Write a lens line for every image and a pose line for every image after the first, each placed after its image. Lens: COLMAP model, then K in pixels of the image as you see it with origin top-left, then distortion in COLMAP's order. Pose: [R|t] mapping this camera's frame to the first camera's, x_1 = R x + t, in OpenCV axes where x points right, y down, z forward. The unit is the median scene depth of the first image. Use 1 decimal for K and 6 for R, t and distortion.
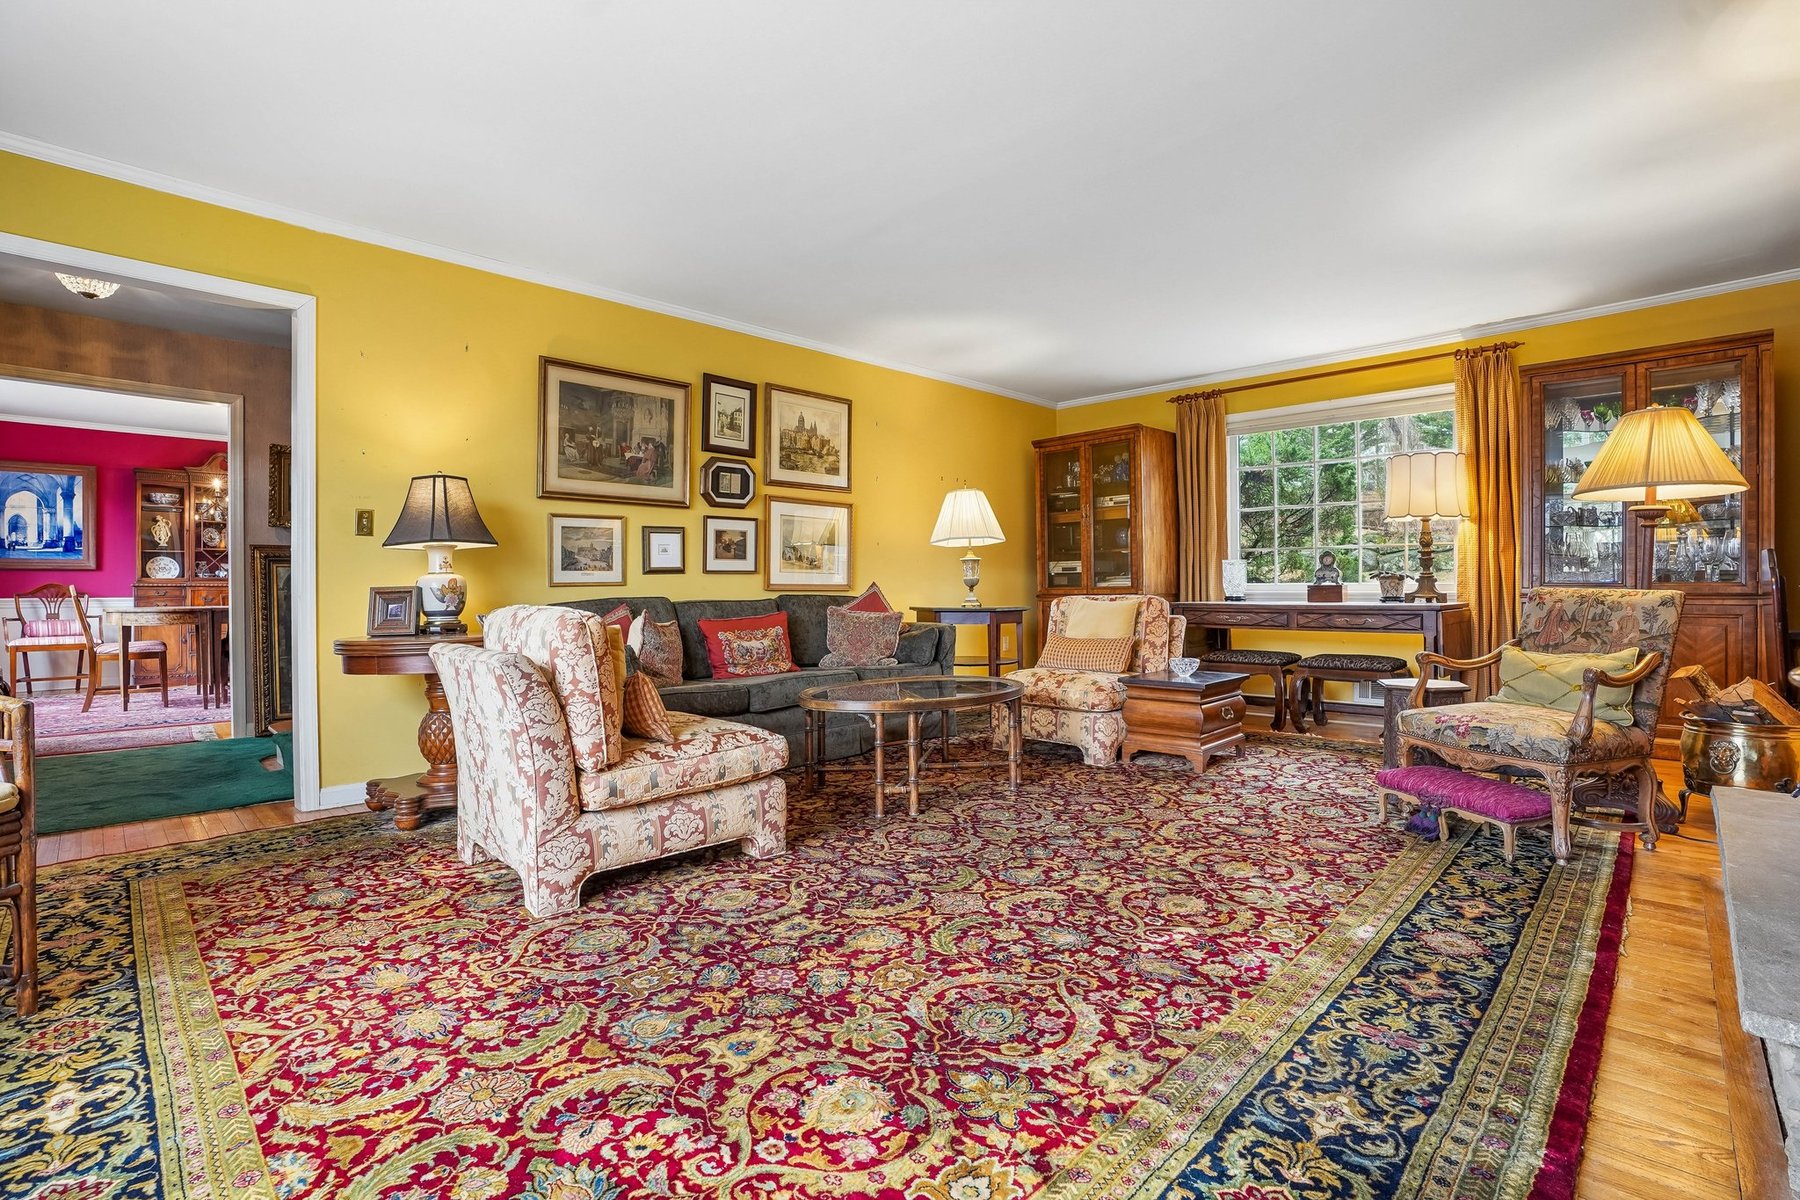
lens RADIAL K [[827.7, 0, 889.1], [0, 827.7, 592.0], [0, 0, 1]] dist [-0.059765, 0.014192]
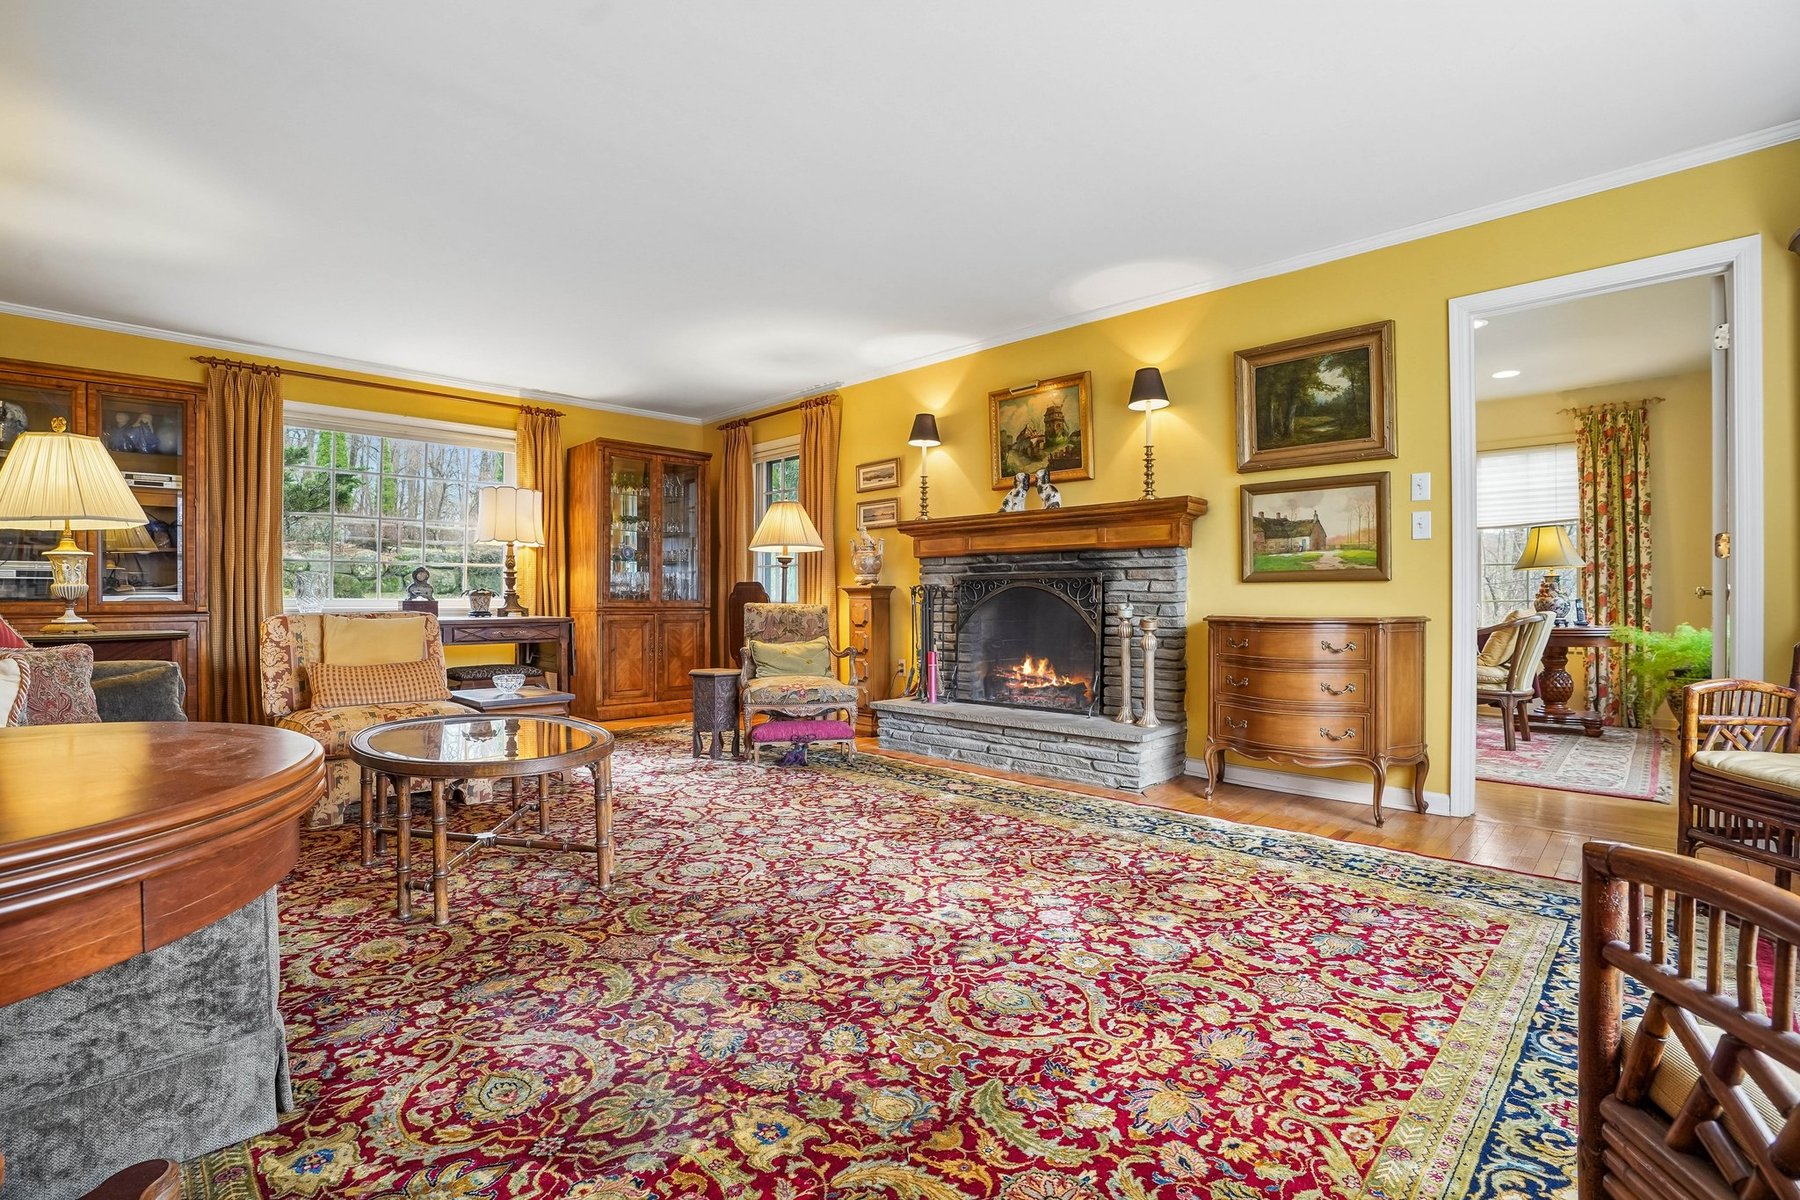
lens RADIAL K [[827.7, 0, 881.4], [0, 827.7, 598.2], [0, 0, 1]] dist [-0.059765, 0.014192]
pose [[0.007196, 0.009106, 0.999933, -1.682404], [0.004306, 0.999949, -0.009137, 0.000528], [-0.999965, 0.004372, 0.007156, 1.520305]]
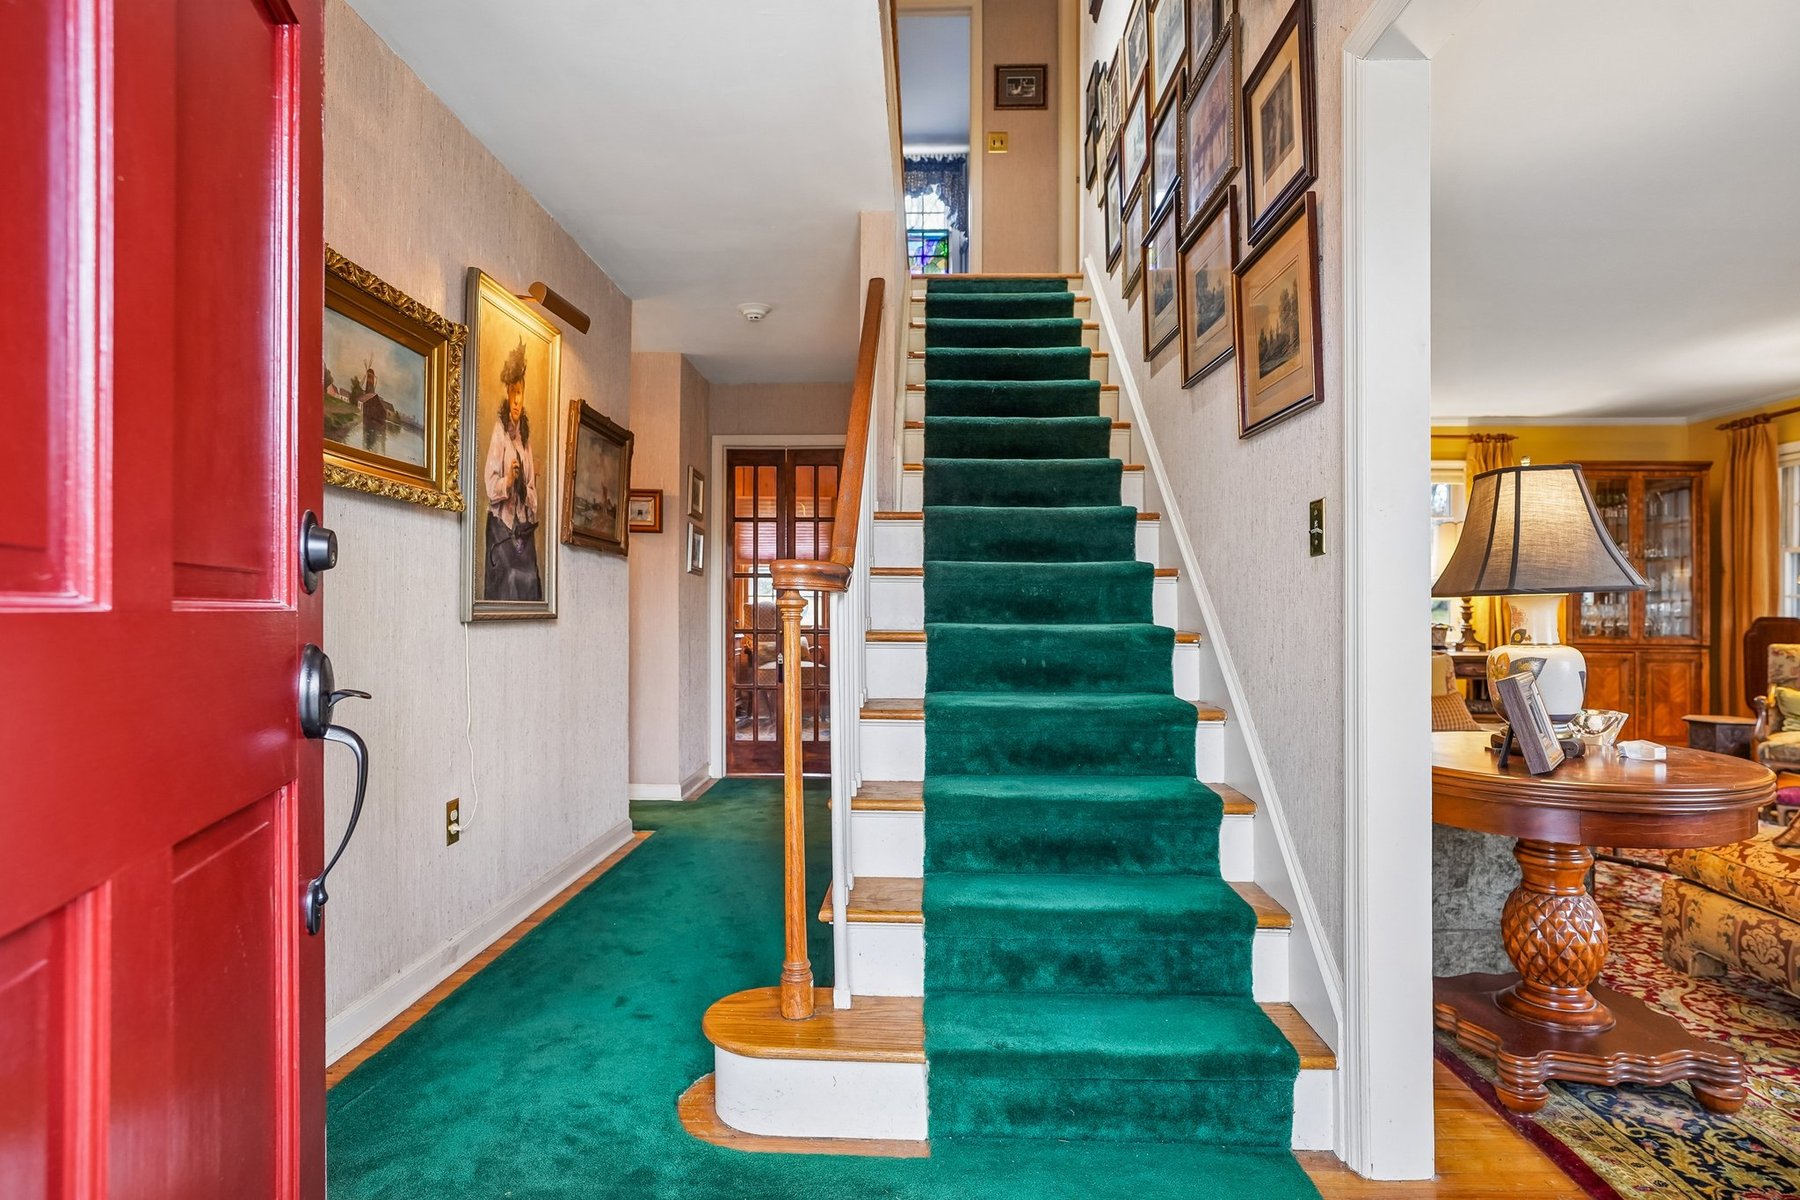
lens RADIAL K [[1000.1, 0, 903.0], [0, 1000.1, 605.4], [0, 0, 1]] dist [-0.003148, 0.000788]
pose [[0.716744, 0.014840, 0.697178, -3.000748], [-0.006985, 0.999876, -0.014103, -0.085947], [-0.697301, 0.005239, 0.716759, 1.787397]]
